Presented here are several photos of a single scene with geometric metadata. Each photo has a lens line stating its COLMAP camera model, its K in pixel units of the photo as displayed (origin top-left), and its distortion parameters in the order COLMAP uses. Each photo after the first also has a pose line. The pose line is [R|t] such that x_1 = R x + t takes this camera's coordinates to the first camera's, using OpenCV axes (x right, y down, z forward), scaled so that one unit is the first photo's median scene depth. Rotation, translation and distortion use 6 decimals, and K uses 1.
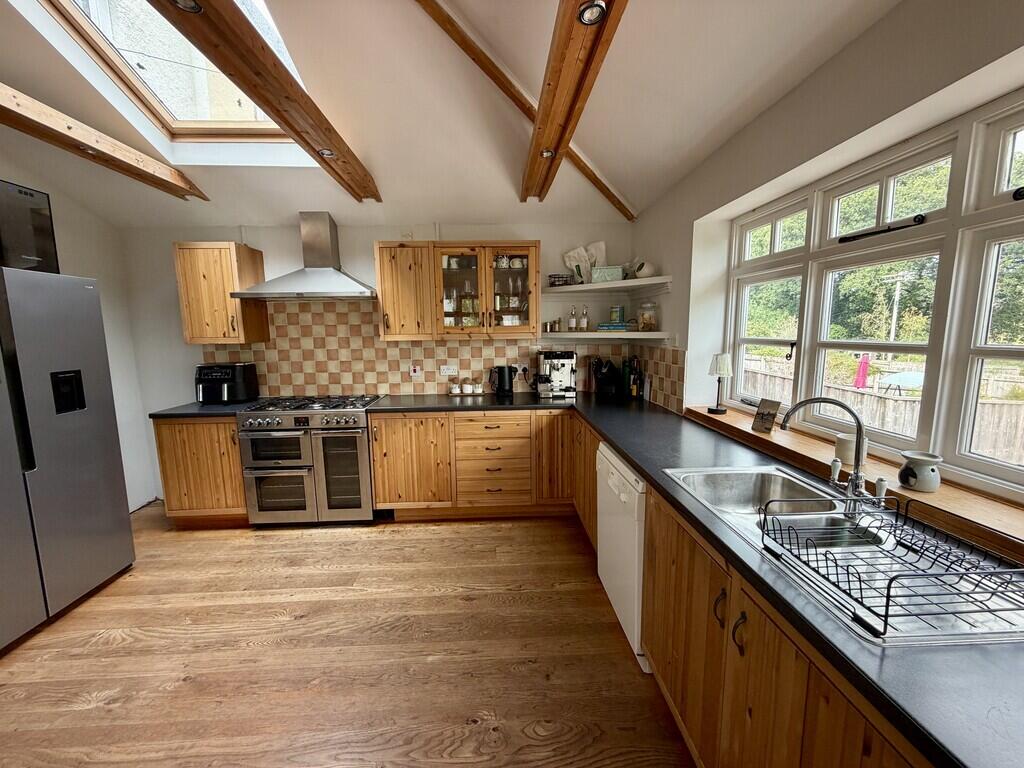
lens RADIAL K [[403.8, 0, 511.8], [0, 403.8, 385.5], [0, 0, 1]] dist [-0.001791, -0.000495]
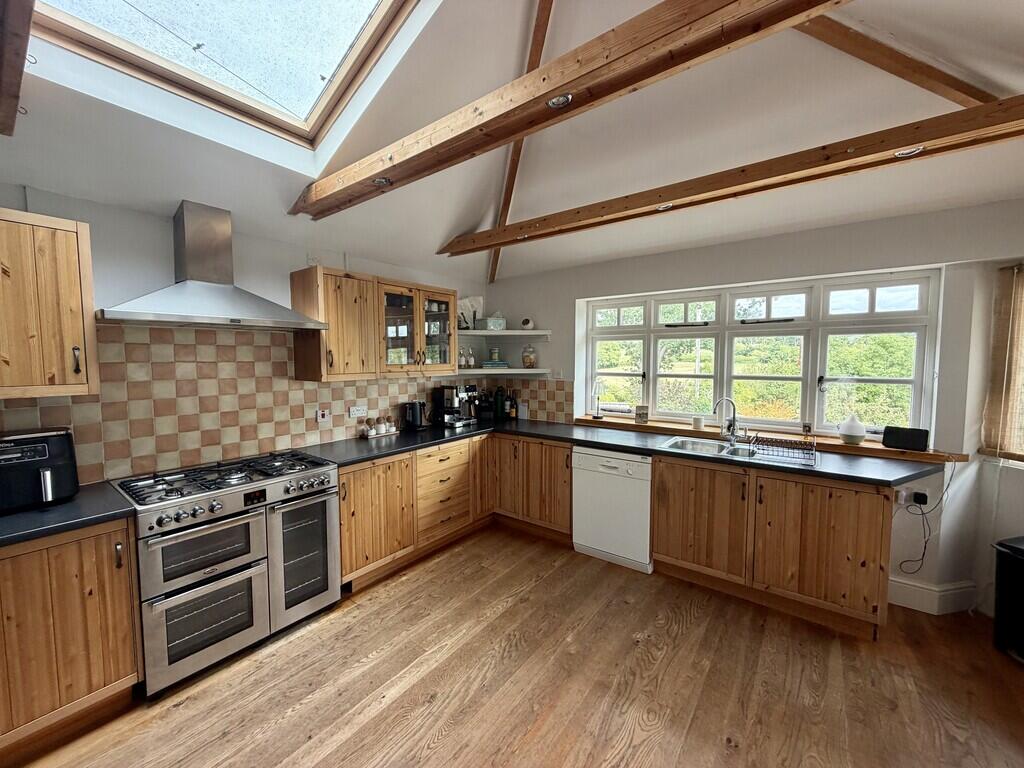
lens RADIAL K [[403.8, 0, 509.4], [0, 403.8, 384.0], [0, 0, 1]] dist [-0.001791, -0.000495]
pose [[0.640248, -0.038073, 0.767224, -0.735826], [0.101040, 0.994267, -0.034977, -0.038365], [-0.761495, 0.099914, 0.640424, 0.169980]]
